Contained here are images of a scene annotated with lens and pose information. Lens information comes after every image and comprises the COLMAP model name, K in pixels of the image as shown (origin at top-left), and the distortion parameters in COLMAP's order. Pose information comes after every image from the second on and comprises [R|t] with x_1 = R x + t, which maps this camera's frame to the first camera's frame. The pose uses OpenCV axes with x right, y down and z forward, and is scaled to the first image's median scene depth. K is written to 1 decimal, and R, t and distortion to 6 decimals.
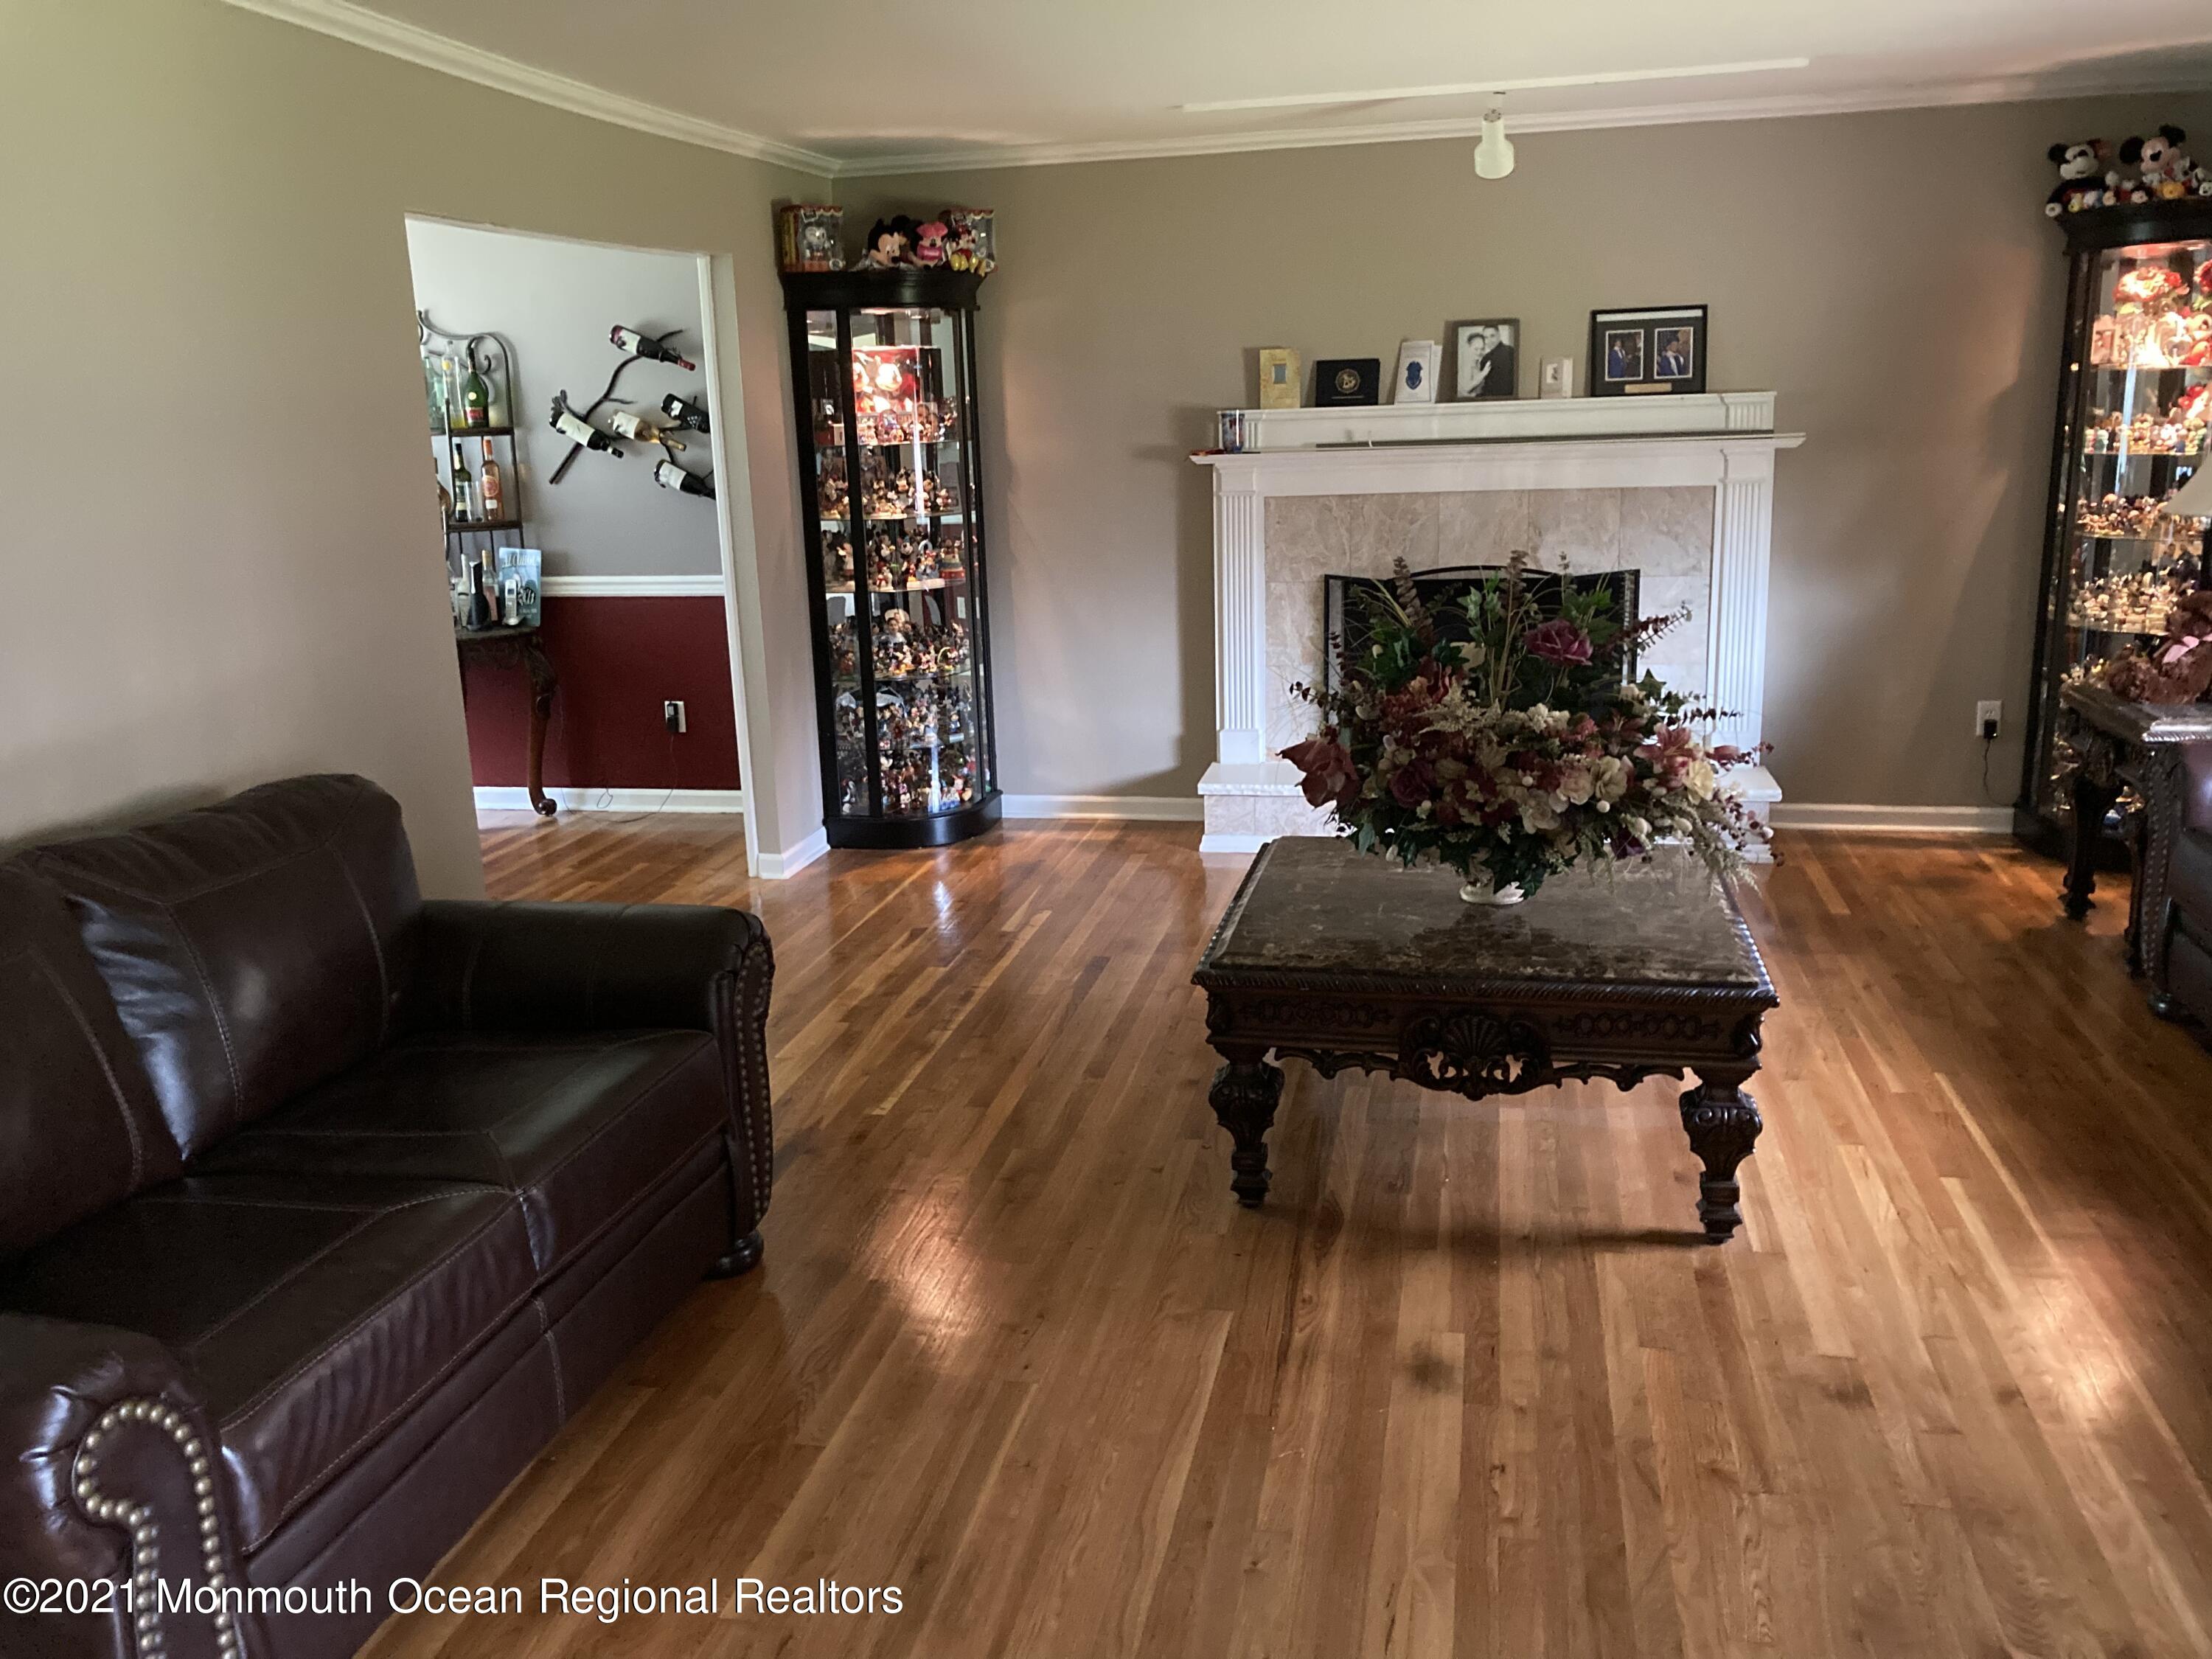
lens RADIAL K [[1828.7, 0, 1099.7], [0, 1828.7, 817.0], [0, 0, 1]] dist [0.045236, -0.051482]
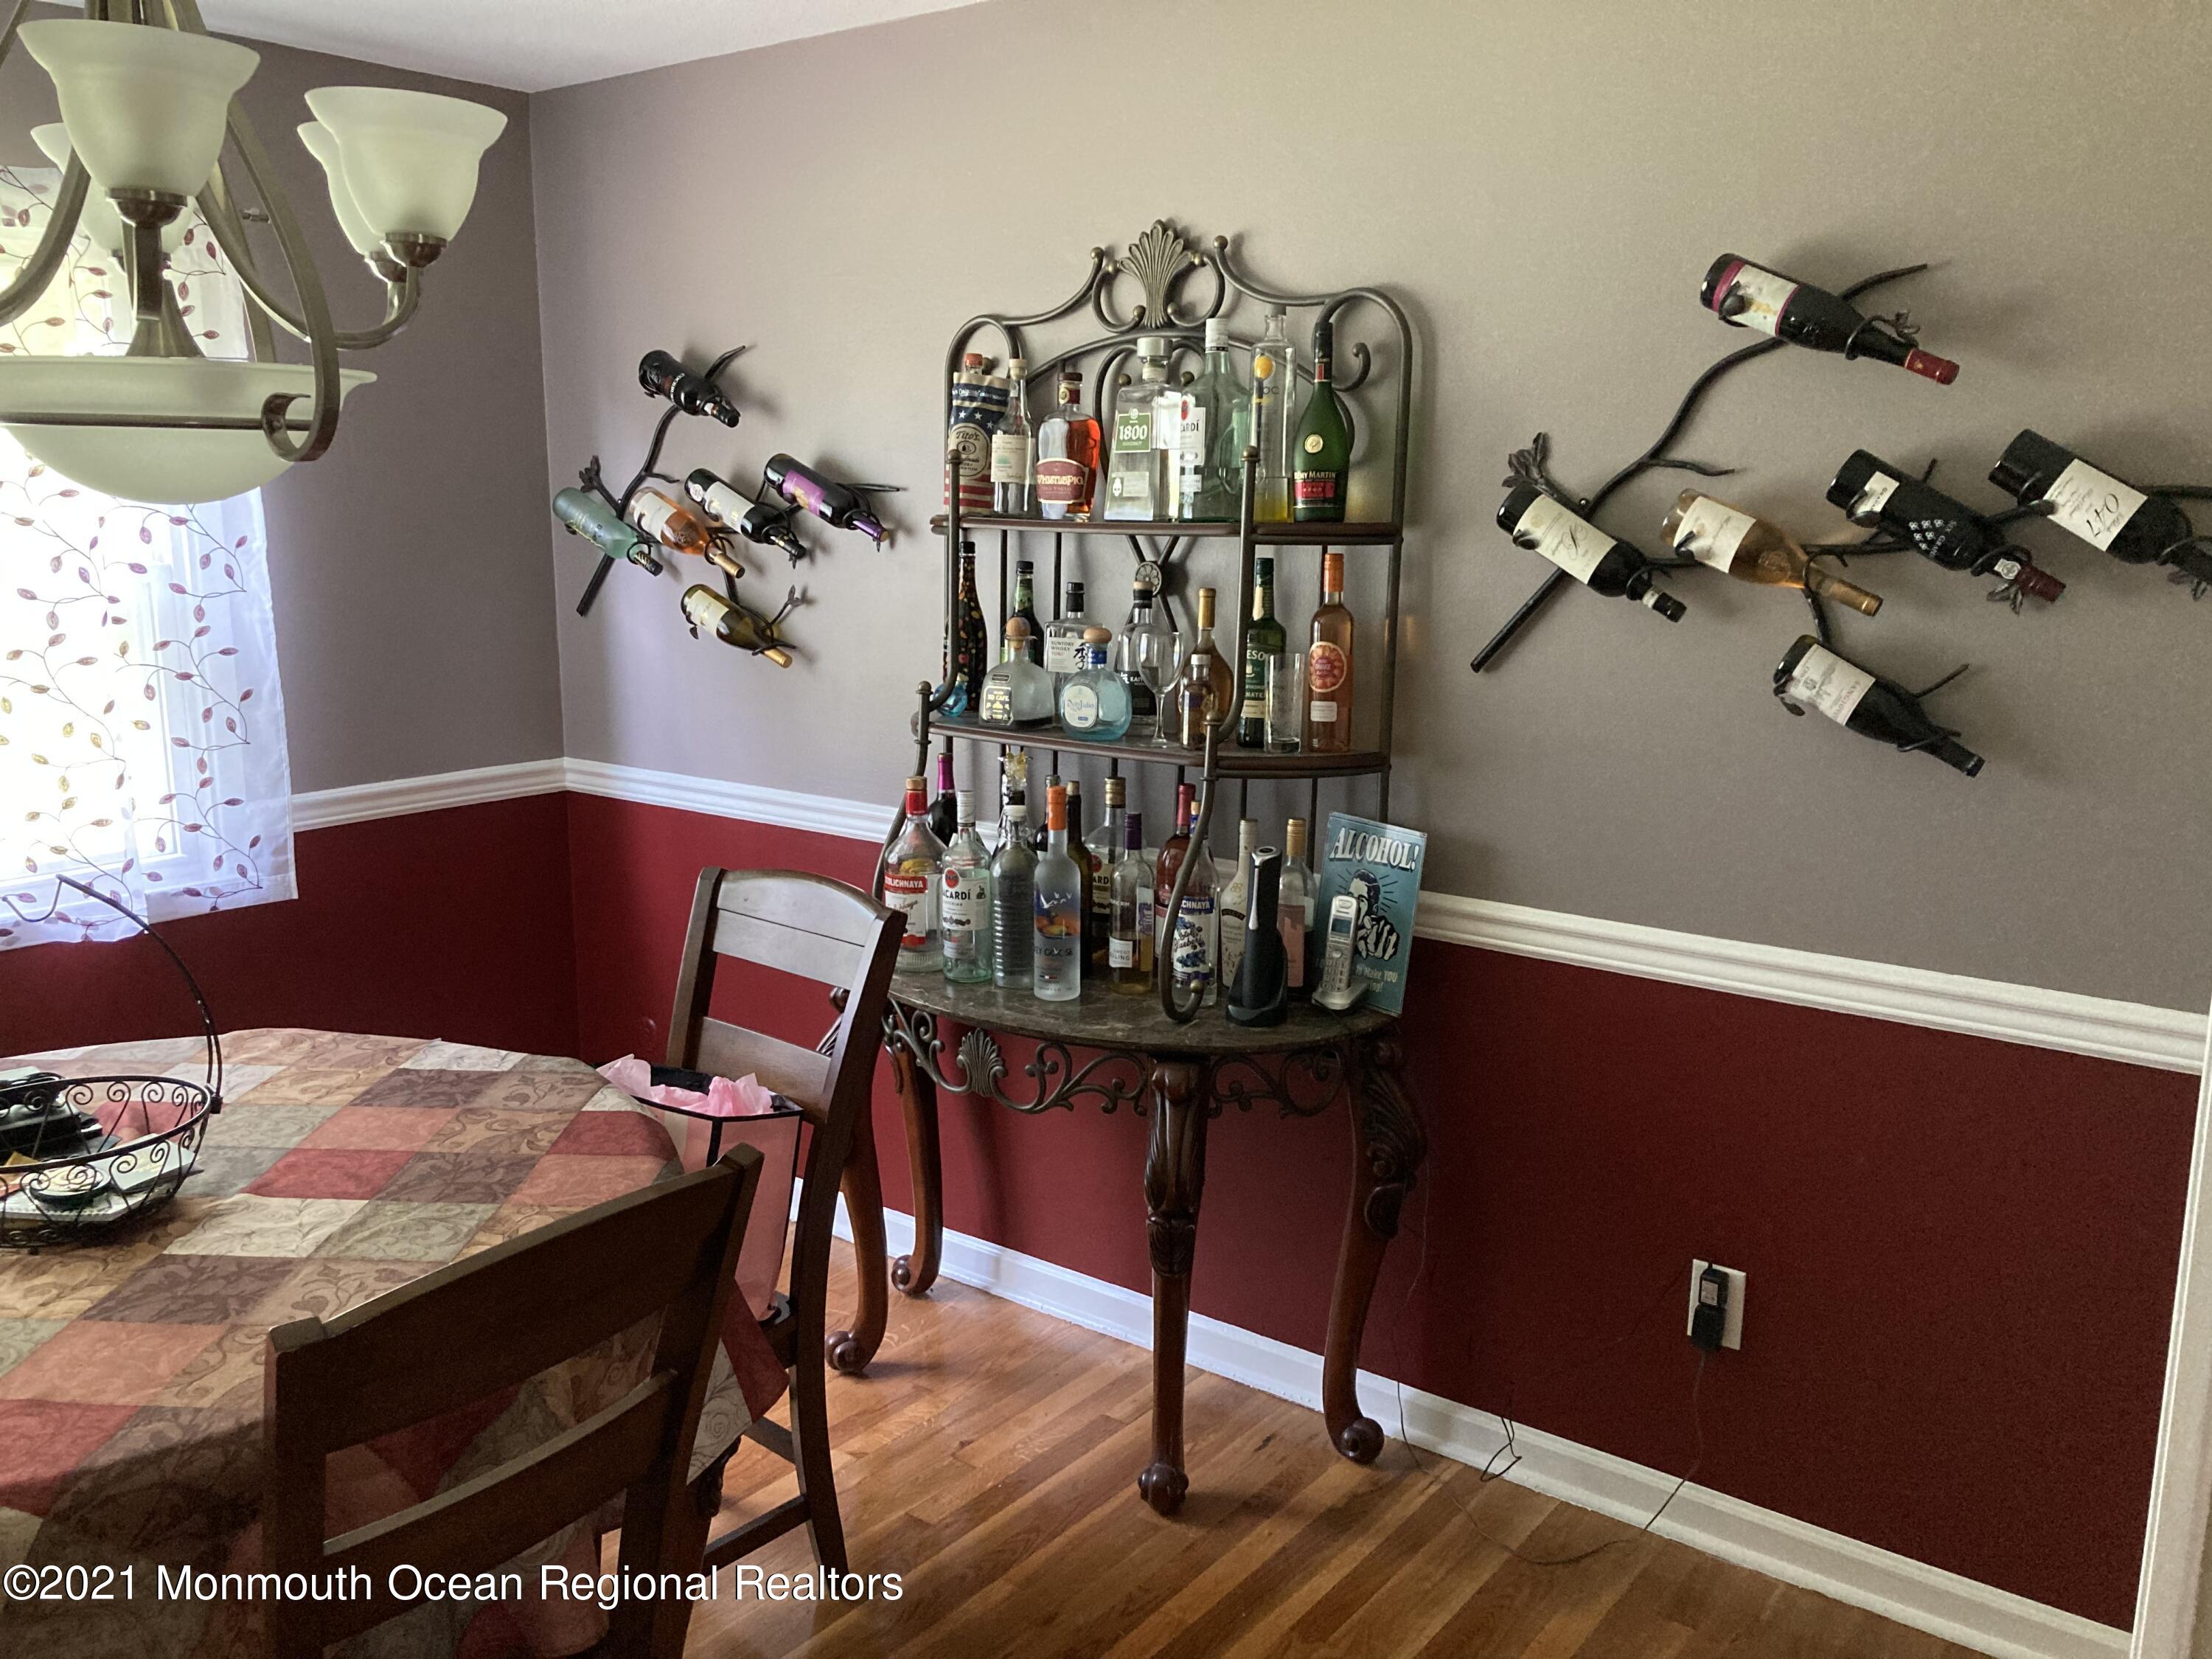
lens RADIAL K [[1828.7, 0, 1119.2], [0, 1828.7, 814.4], [0, 0, 1]] dist [0.045236, -0.051482]
pose [[0.908134, 0.113082, -0.403120, -0.208516], [-0.127527, 0.991794, -0.009074, -0.139034], [0.398786, 0.059649, 0.915102, 0.619553]]
